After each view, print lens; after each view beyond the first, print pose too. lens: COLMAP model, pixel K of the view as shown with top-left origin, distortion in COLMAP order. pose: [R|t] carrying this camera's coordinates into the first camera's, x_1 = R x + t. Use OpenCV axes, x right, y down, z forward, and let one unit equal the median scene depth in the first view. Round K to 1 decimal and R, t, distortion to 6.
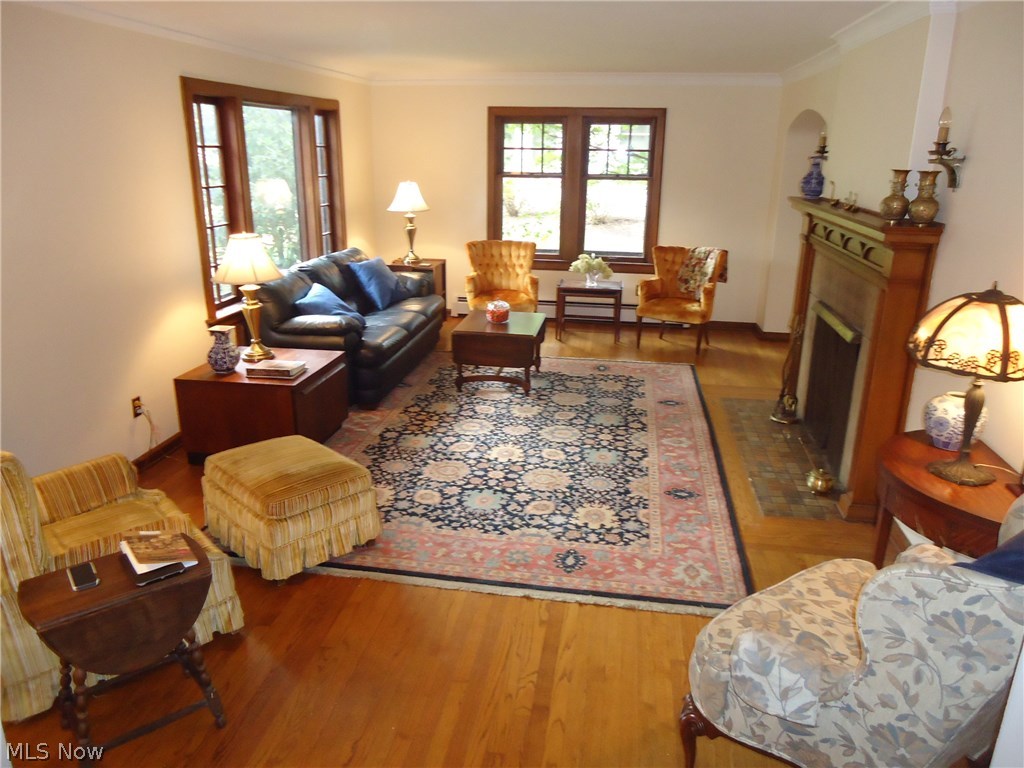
lens RADIAL K [[748.8, 0, 516.9], [0, 748.8, 382.3], [0, 0, 1]] dist [-0.001438, 0.002317]
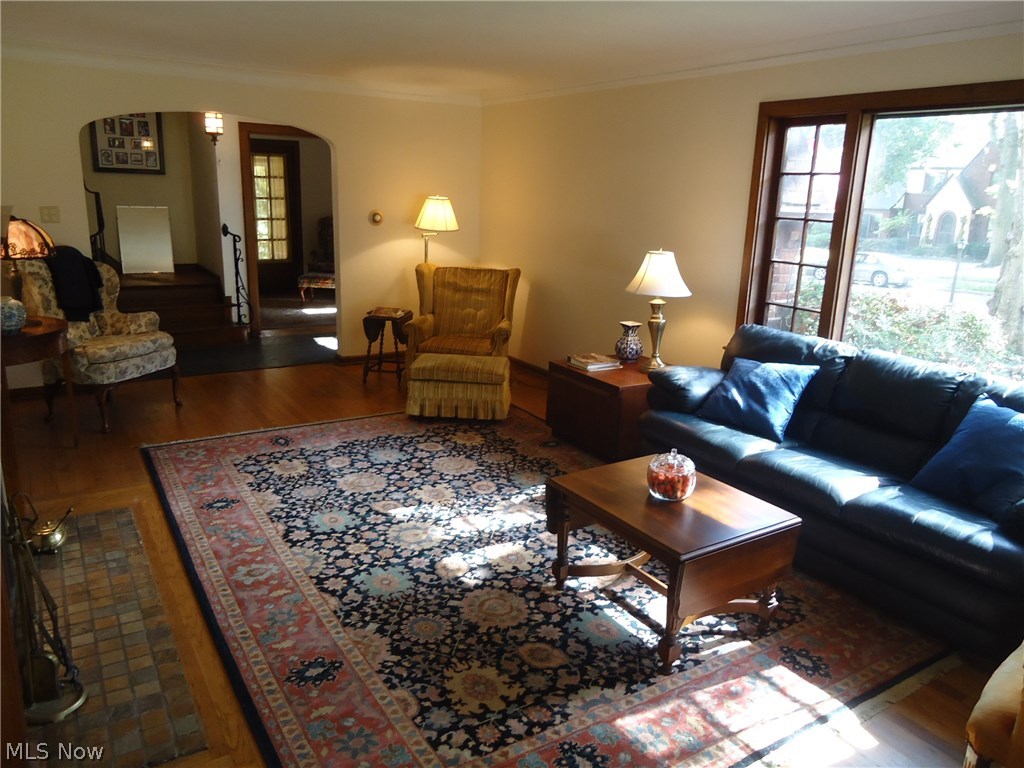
lens RADIAL K [[748.8, 0, 522.6], [0, 748.8, 384.2], [0, 0, 1]] dist [-0.001438, 0.002317]
pose [[-0.748674, 0.129303, -0.650207, 0.458214], [-0.242078, 0.859744, 0.449710, -0.433689], [0.617160, 0.494087, -0.612366, 1.505063]]
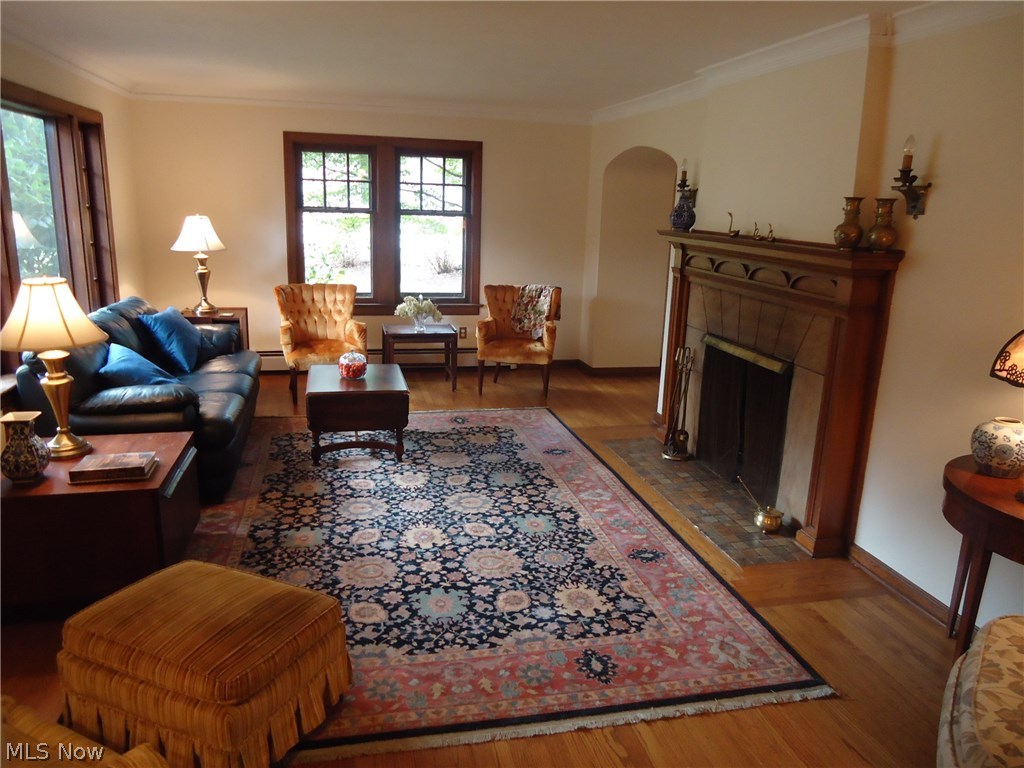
lens RADIAL K [[748.8, 0, 516.2], [0, 748.8, 381.8], [0, 0, 1]] dist [-0.001438, 0.002317]
pose [[0.927557, -0.073938, 0.366295, -0.203441], [0.094799, 0.994722, -0.039269, -0.031436], [-0.361458, 0.071148, 0.929670, 0.182828]]
